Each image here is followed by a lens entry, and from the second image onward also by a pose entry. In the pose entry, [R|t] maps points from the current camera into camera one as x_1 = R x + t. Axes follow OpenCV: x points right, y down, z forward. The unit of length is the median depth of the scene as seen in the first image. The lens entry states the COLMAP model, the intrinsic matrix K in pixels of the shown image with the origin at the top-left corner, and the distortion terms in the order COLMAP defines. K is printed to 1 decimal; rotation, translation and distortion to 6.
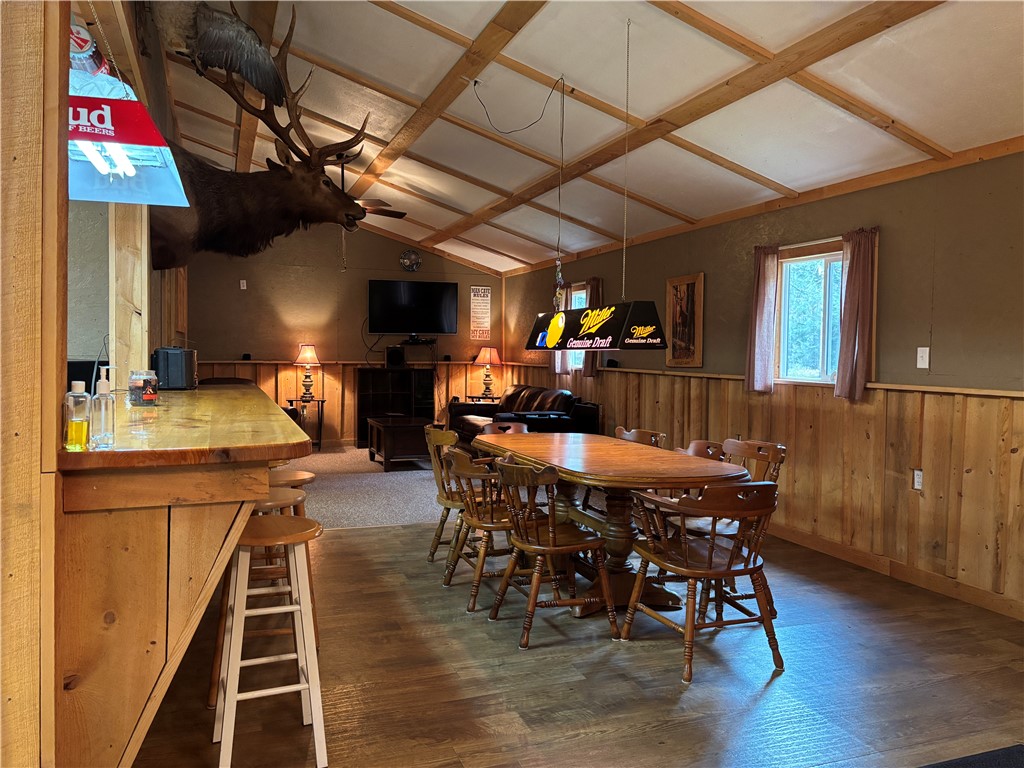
lens RADIAL K [[768.5, 0, 519.5], [0, 768.5, 380.7], [0, 0, 1]] dist [0.059224, -0.005090]
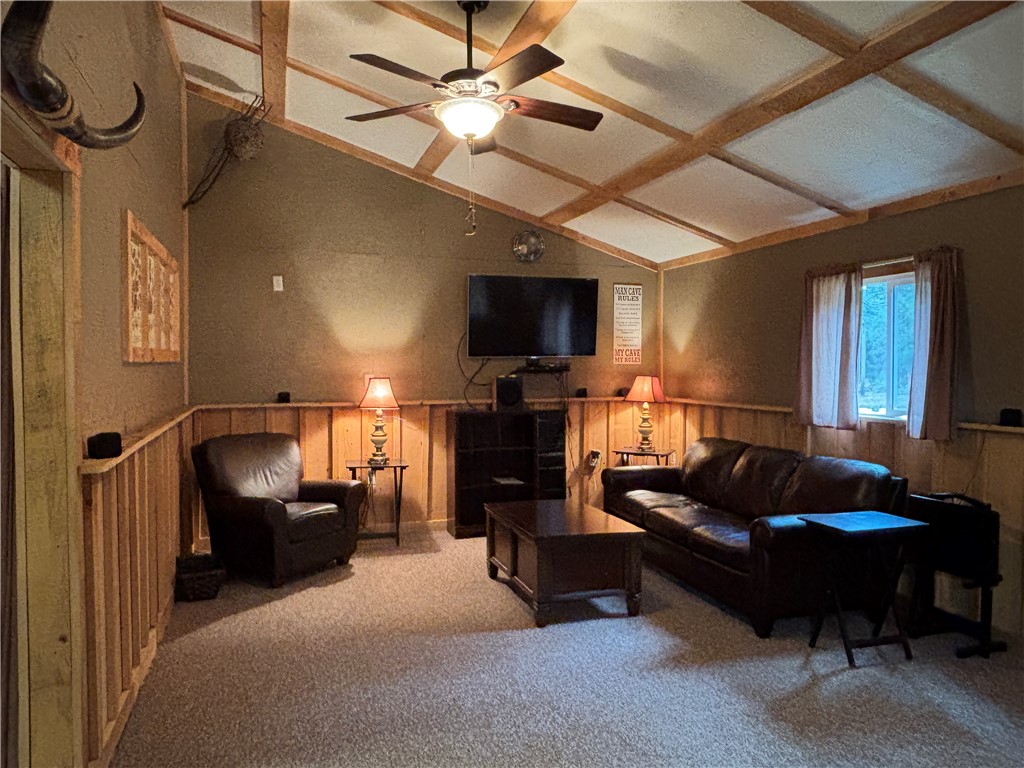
lens RADIAL K [[679.3, 0, 512.1], [0, 679.3, 384.4], [0, 0, 1]] dist [0.023948, -0.009253]
pose [[0.999071, -0.008270, -0.042290, -0.135354], [0.007735, 0.999888, -0.012809, -0.031127], [0.042392, 0.012470, 0.999023, 0.429565]]
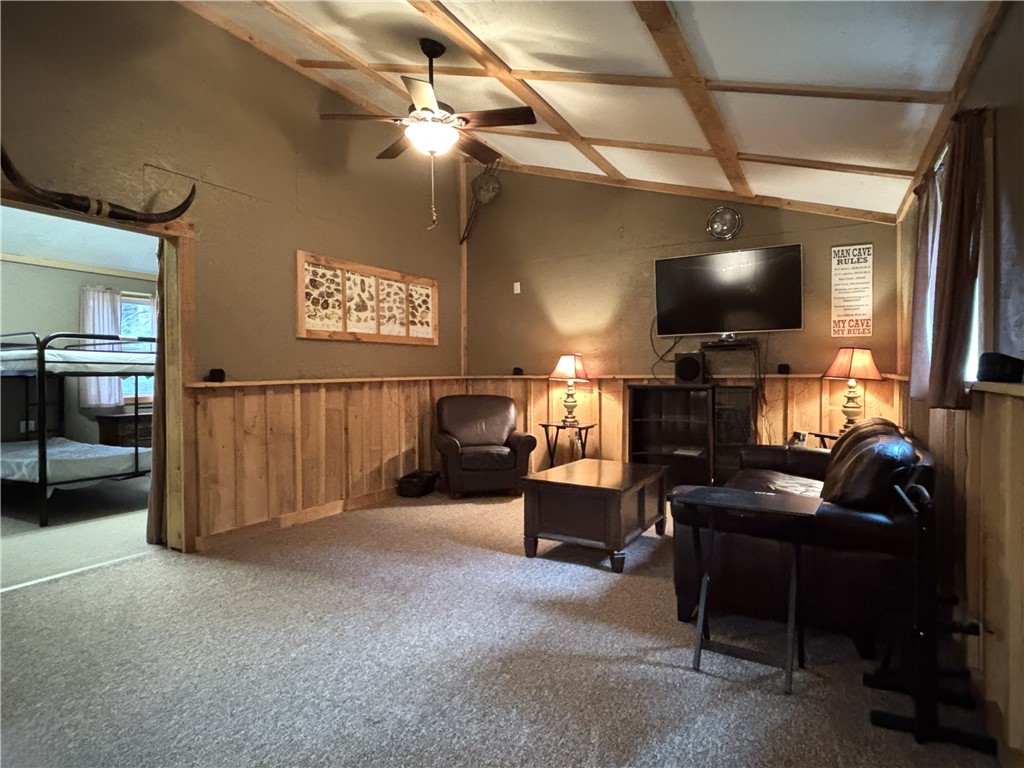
lens RADIAL K [[573.9, 0, 517.9], [0, 573.9, 388.3], [0, 0, 1]] dist [0.007444, -0.000072]
pose [[0.653095, 0.007599, -0.757238, 0.123512], [-0.017302, 0.999838, -0.004889, -0.008249], [0.757079, 0.016295, 0.653120, 0.556958]]
